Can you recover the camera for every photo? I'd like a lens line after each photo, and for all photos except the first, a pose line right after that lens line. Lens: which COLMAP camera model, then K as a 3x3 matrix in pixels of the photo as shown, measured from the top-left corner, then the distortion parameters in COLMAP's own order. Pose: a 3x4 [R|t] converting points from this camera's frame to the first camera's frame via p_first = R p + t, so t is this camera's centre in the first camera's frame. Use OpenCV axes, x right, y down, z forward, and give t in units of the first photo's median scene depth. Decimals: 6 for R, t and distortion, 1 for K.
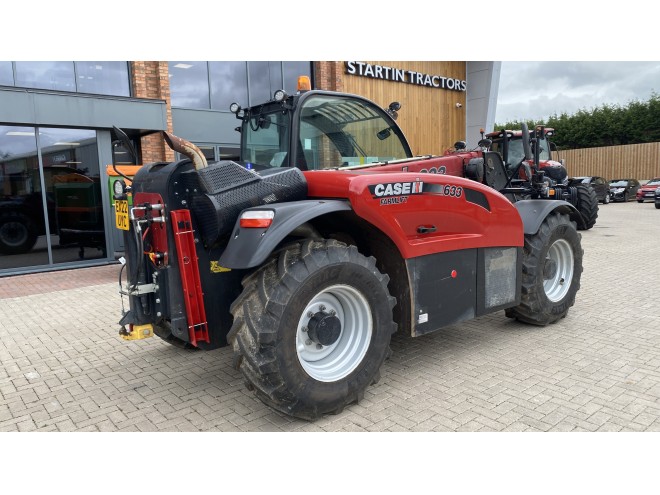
lens RADIAL K [[503.4, 0, 330.4], [0, 503.4, 247.3], [0, 0, 1]] dist [0.031218, -0.034720]
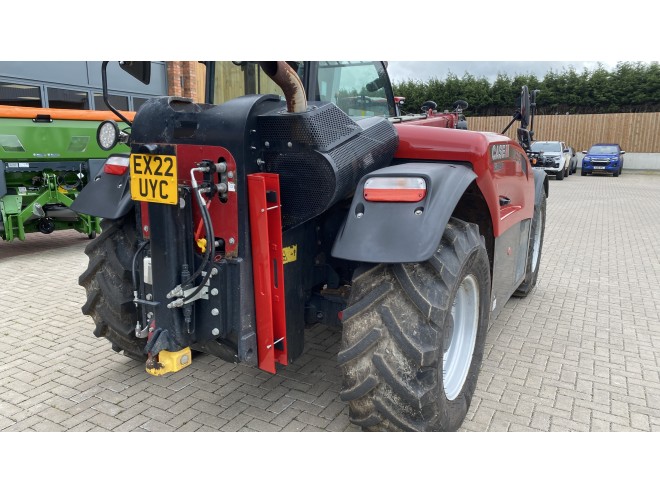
lens RADIAL K [[503.4, 0, 327.6], [0, 503.4, 249.7], [0, 0, 1]] dist [0.031218, -0.034720]
pose [[0.926461, -0.034998, 0.374761, -0.404224], [0.005863, 0.996889, 0.078602, -0.022826], [-0.376346, -0.070625, 0.923784, 0.313465]]
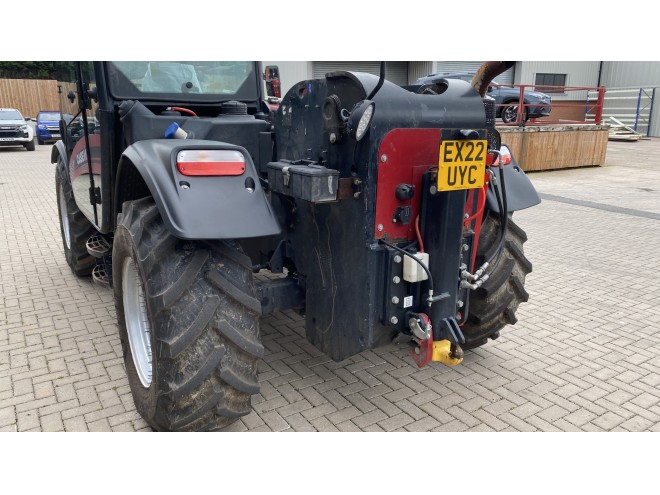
lens RADIAL K [[503.4, 0, 328.5], [0, 503.4, 249.5], [0, 0, 1]] dist [0.031218, -0.034720]
pose [[0.110166, -0.226539, 0.967752, -0.925916], [0.119109, 0.969671, 0.213429, -0.102434], [-0.986750, 0.091756, 0.133808, 0.978434]]
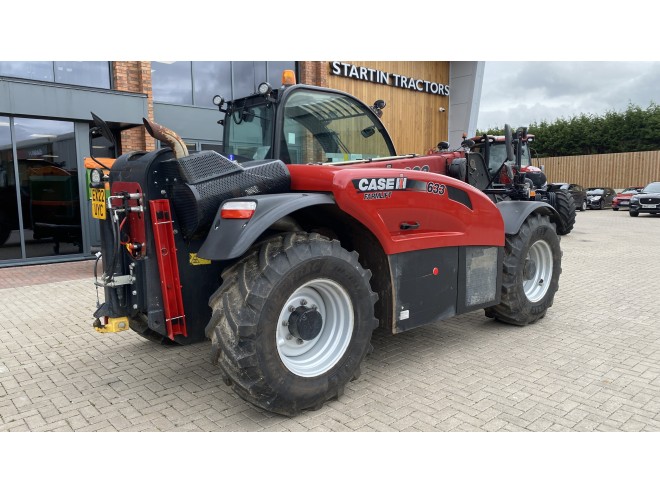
lens RADIAL K [[503.4, 0, 332.7], [0, 503.4, 247.7], [0, 0, 1]] dist [0.031218, -0.034720]
pose [[0.998985, 0.018465, 0.041087, -0.001348], [-0.018295, 0.999822, -0.004530, 0.014831], [-0.041163, 0.003773, 0.999145, 0.009987]]
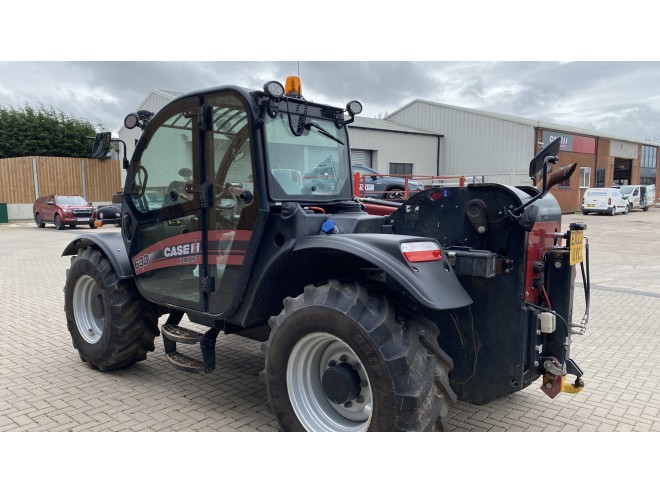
lens RADIAL K [[503.4, 0, 327.6], [0, 503.4, 252.7], [0, 0, 1]] dist [0.031218, -0.034720]
pose [[-0.183423, -0.078356, 0.979906, -1.060809], [0.131376, 0.985922, 0.103429, -0.179657], [-0.974216, 0.147707, -0.170547, 1.407309]]
